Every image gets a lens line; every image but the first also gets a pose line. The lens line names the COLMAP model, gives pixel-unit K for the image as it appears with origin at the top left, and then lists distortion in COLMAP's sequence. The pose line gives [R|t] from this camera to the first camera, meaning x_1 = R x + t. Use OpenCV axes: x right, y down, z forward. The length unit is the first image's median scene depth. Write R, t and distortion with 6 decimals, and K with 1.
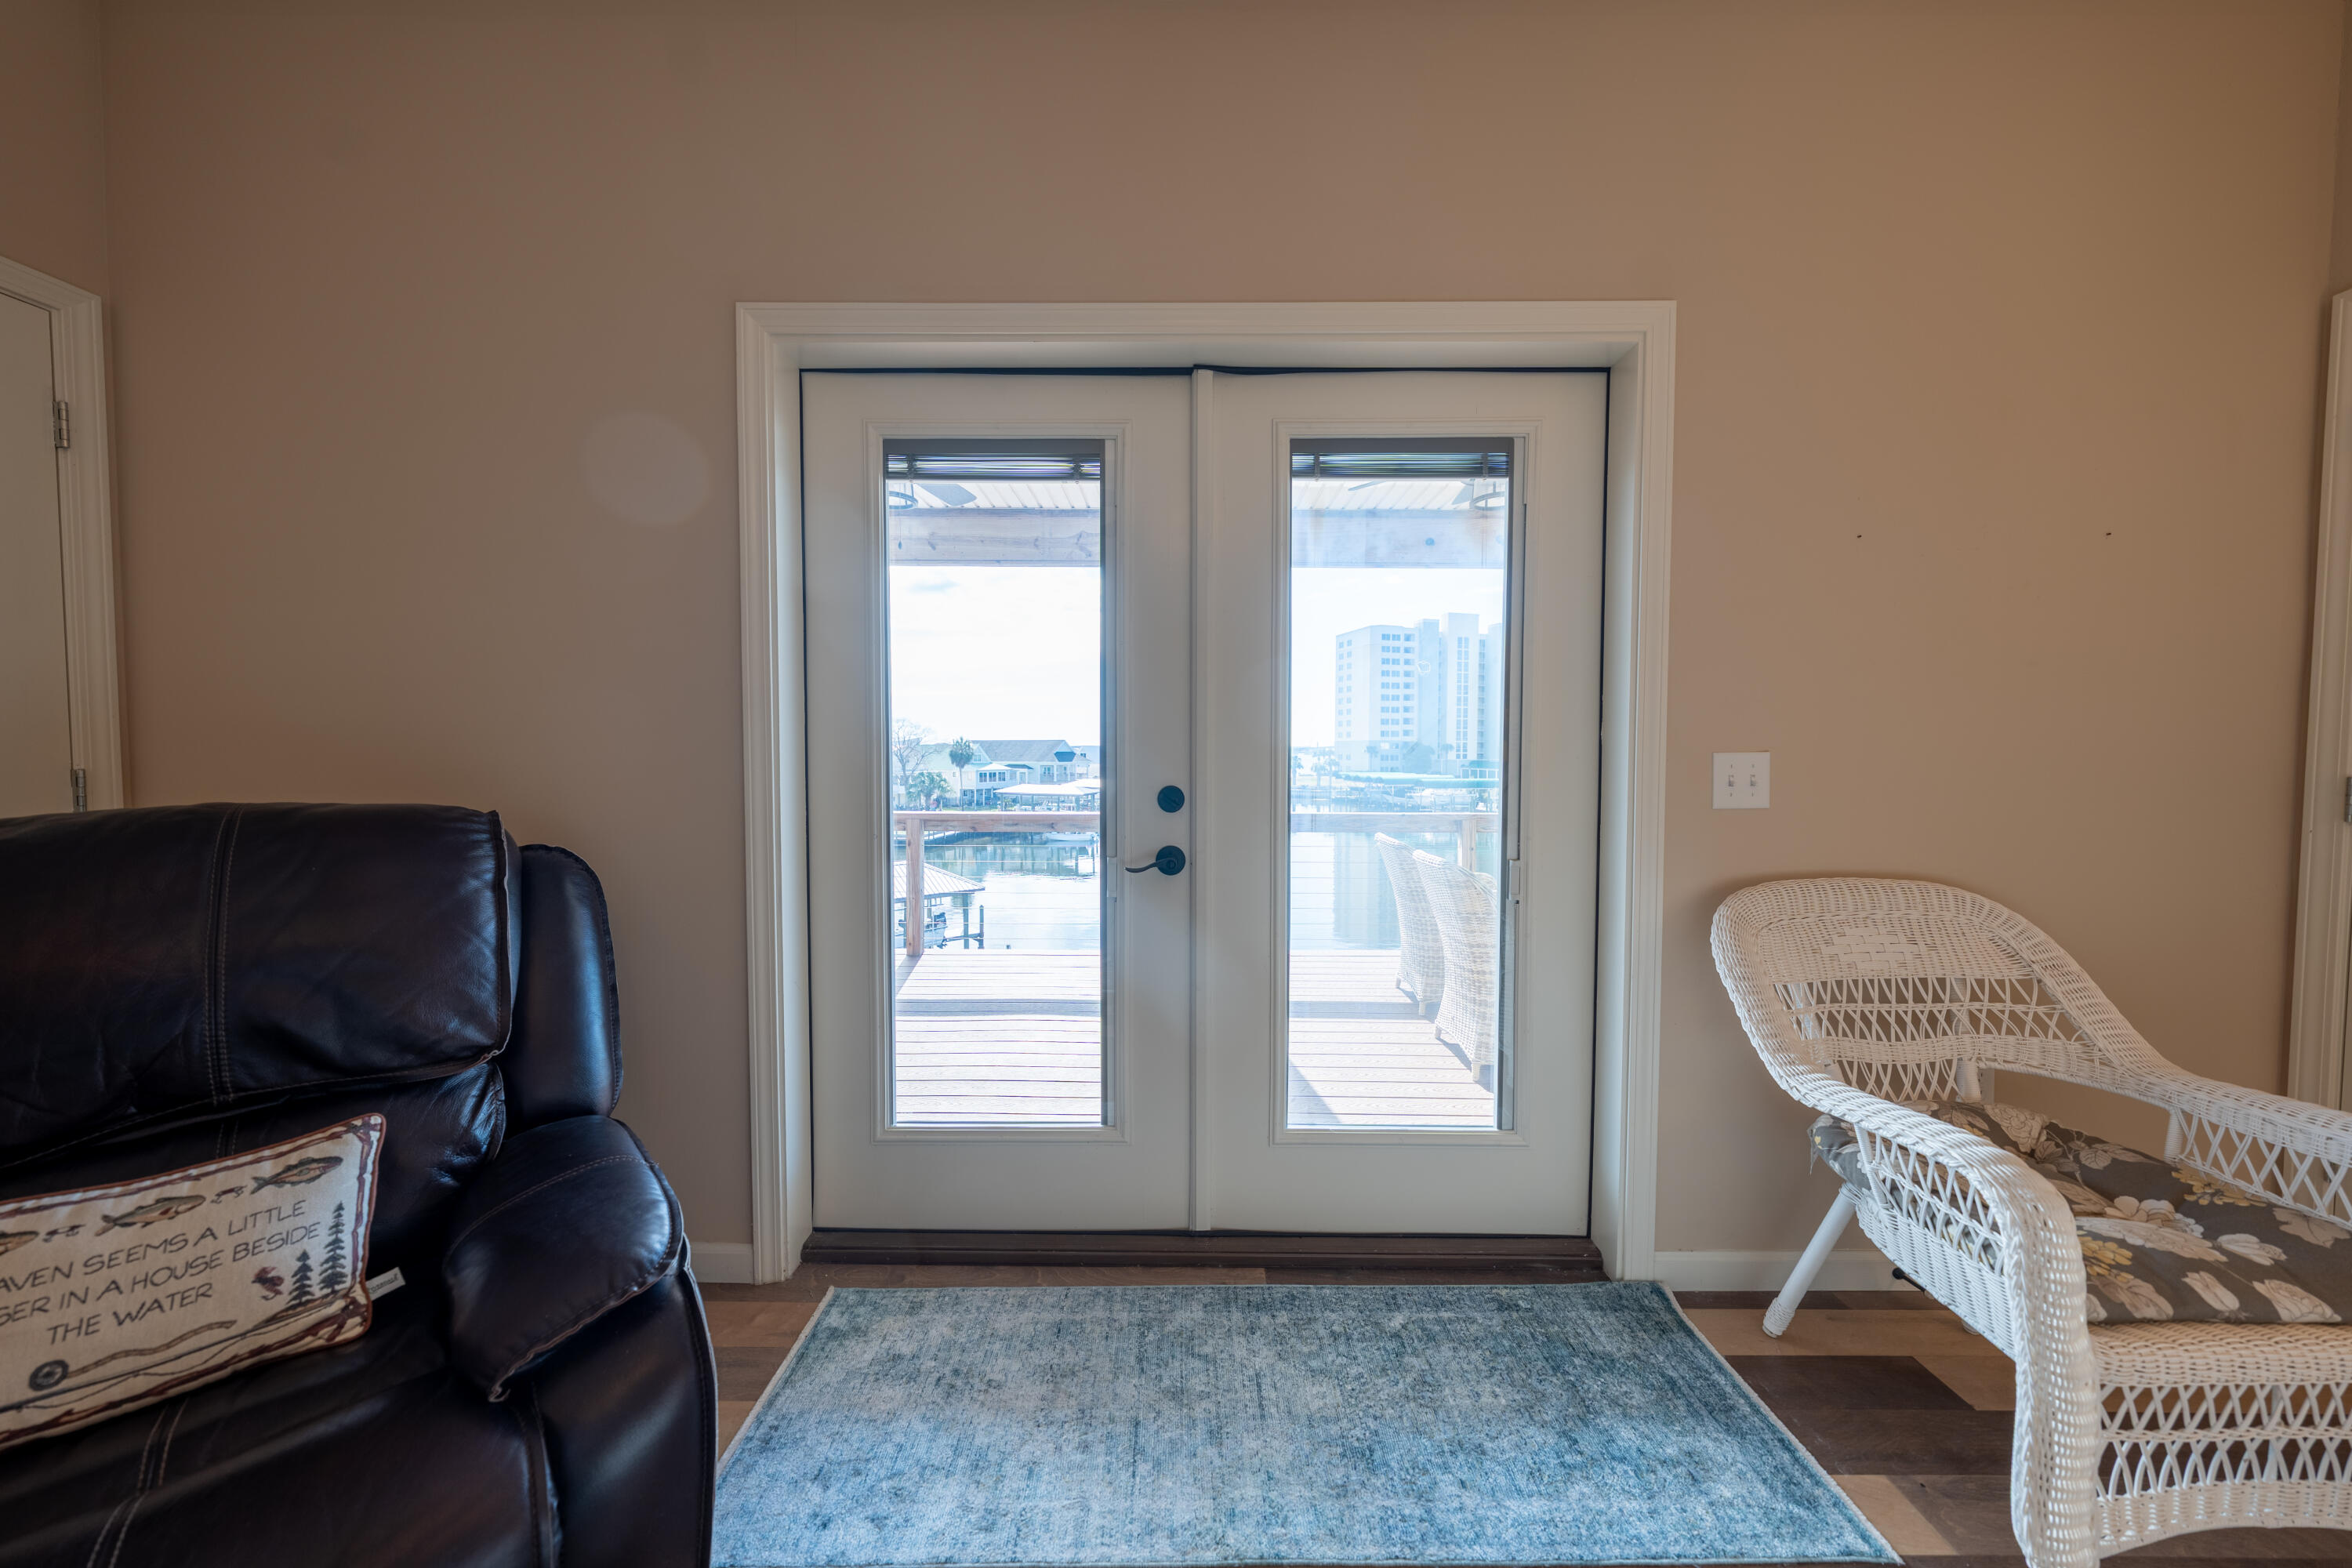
lens RADIAL K [[792.1, 0, 1176.0], [0, 792.1, 784.0], [0, 0, 1]] dist [-0.000156, -0.000044]
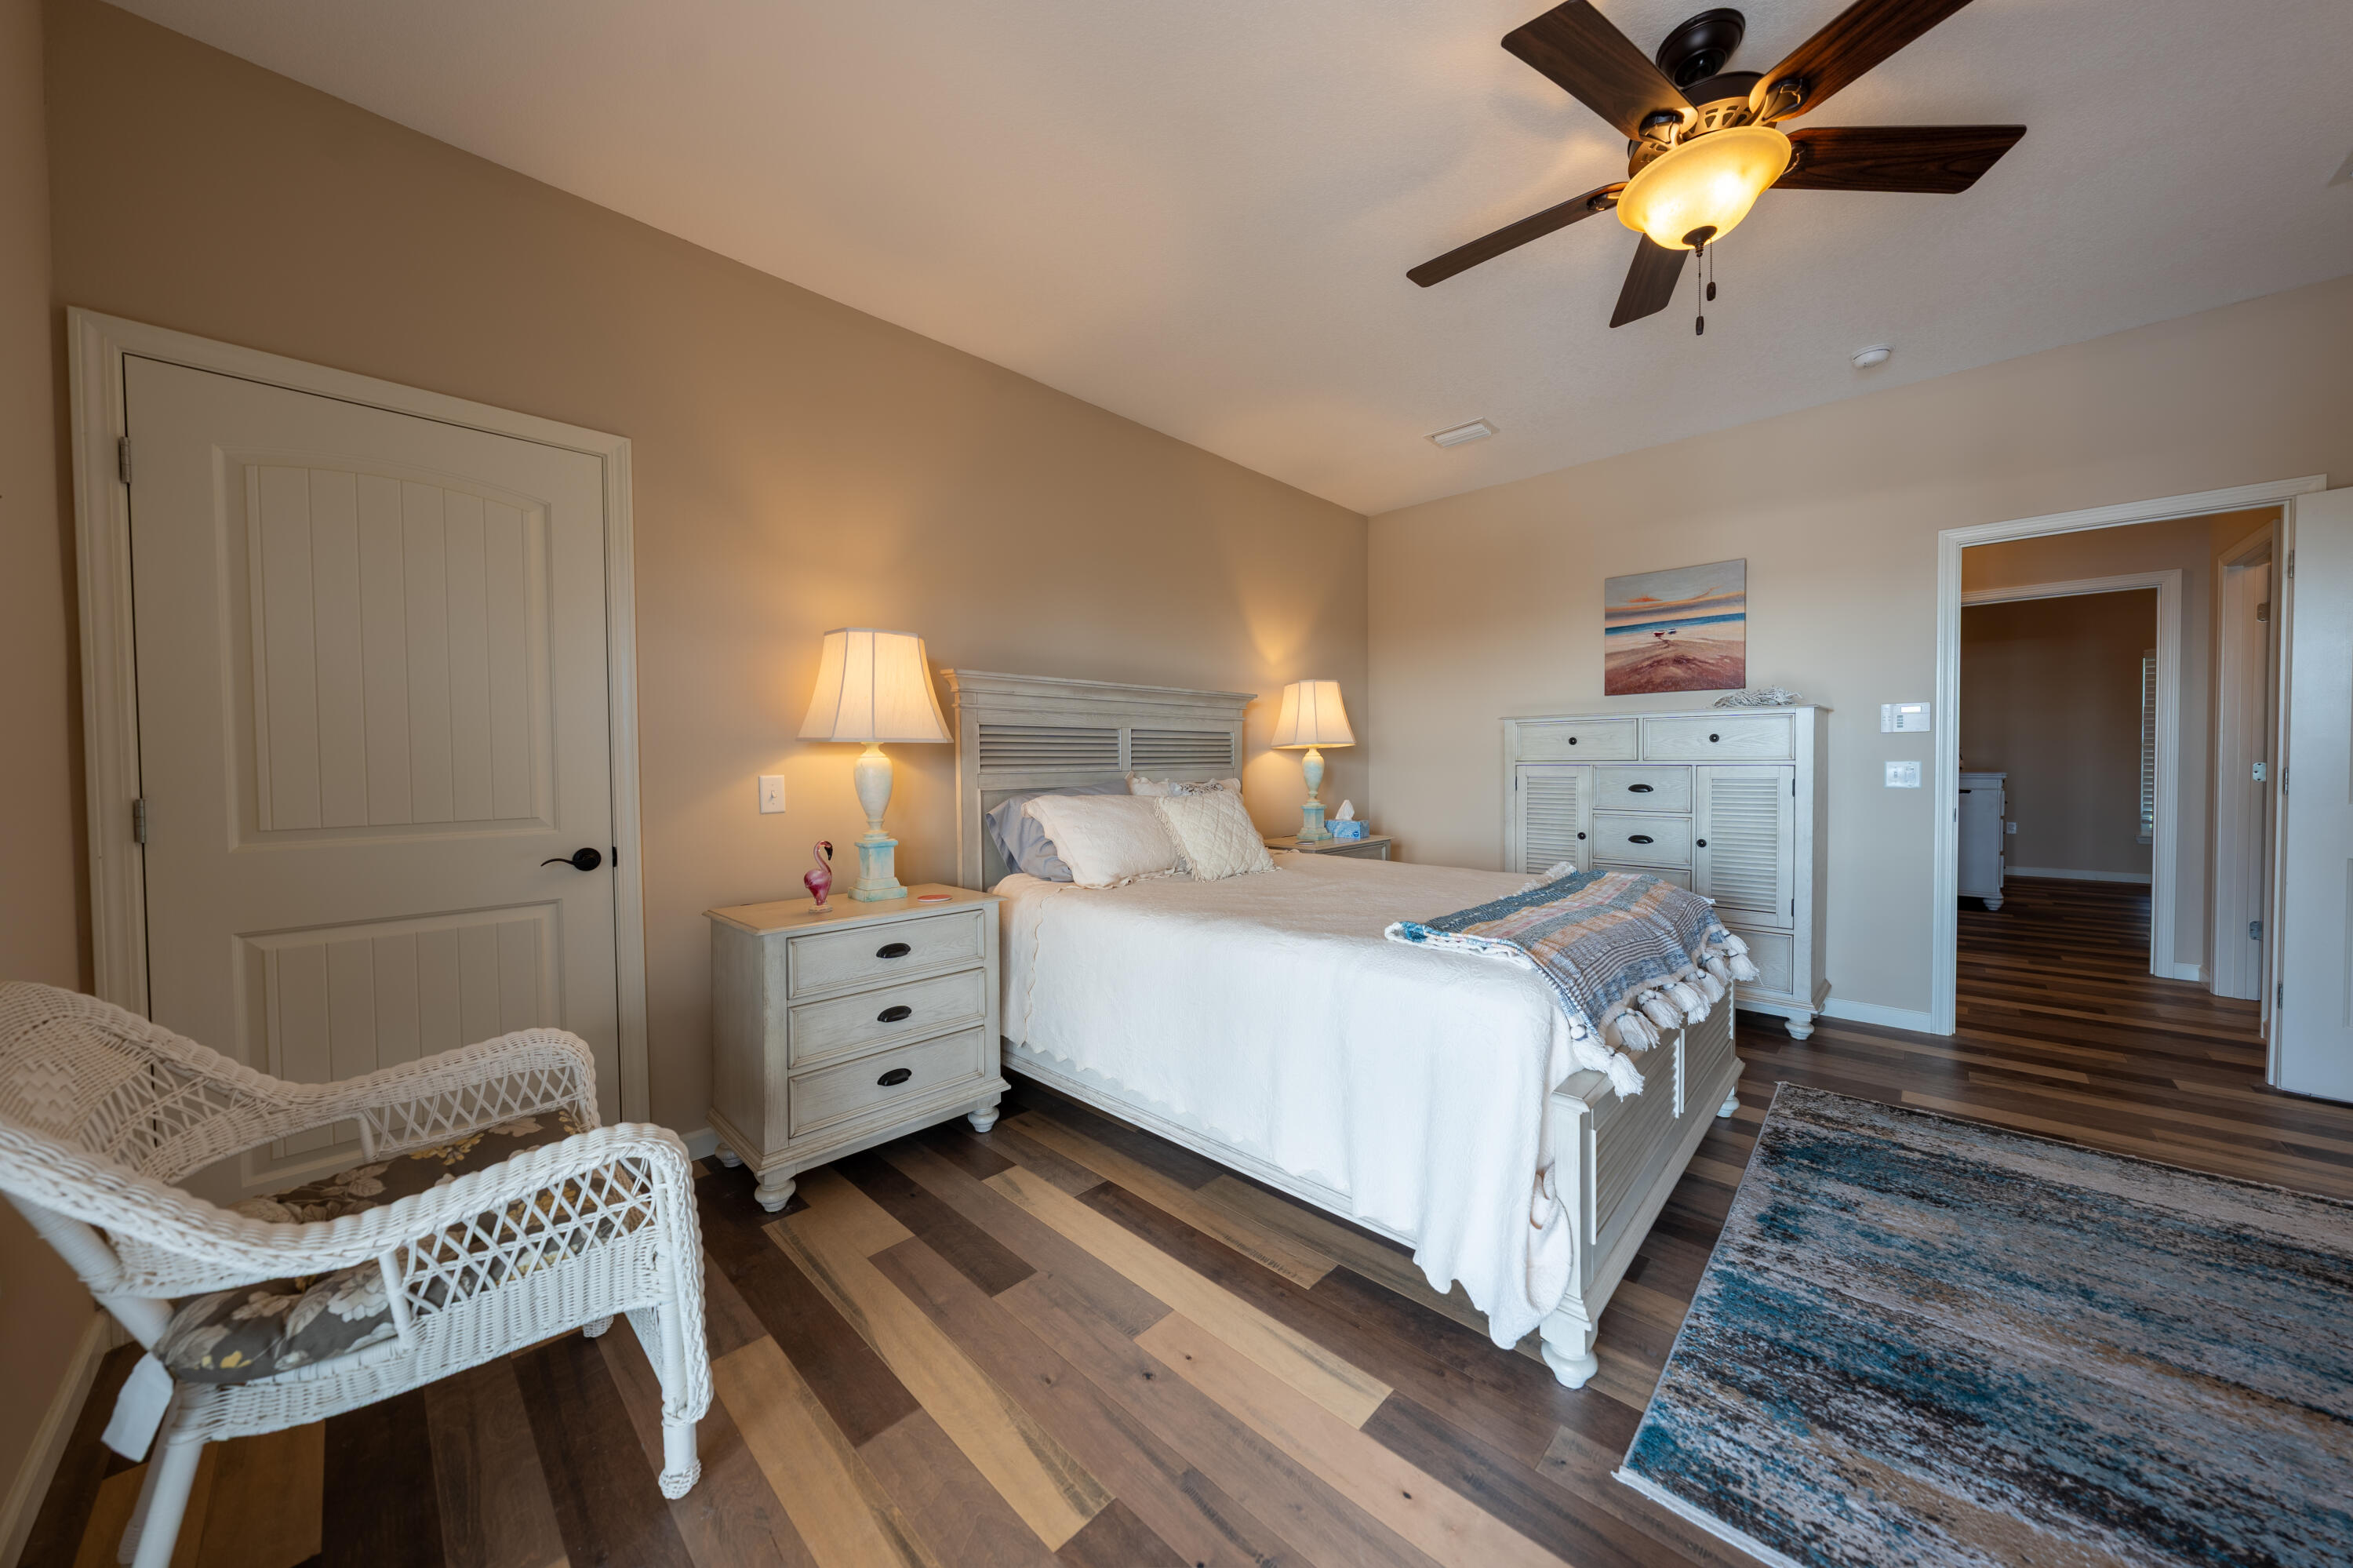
lens RADIAL K [[792.5, 0, 1176.5], [0, 792.5, 784.0], [0, 0, 1]] dist [-0.000156, -0.000044]
pose [[-0.732507, -0.016629, 0.680556, -0.266254], [0.030765, 0.997872, 0.057496, -0.059655], [-0.680064, 0.063054, -0.730437, 1.070169]]
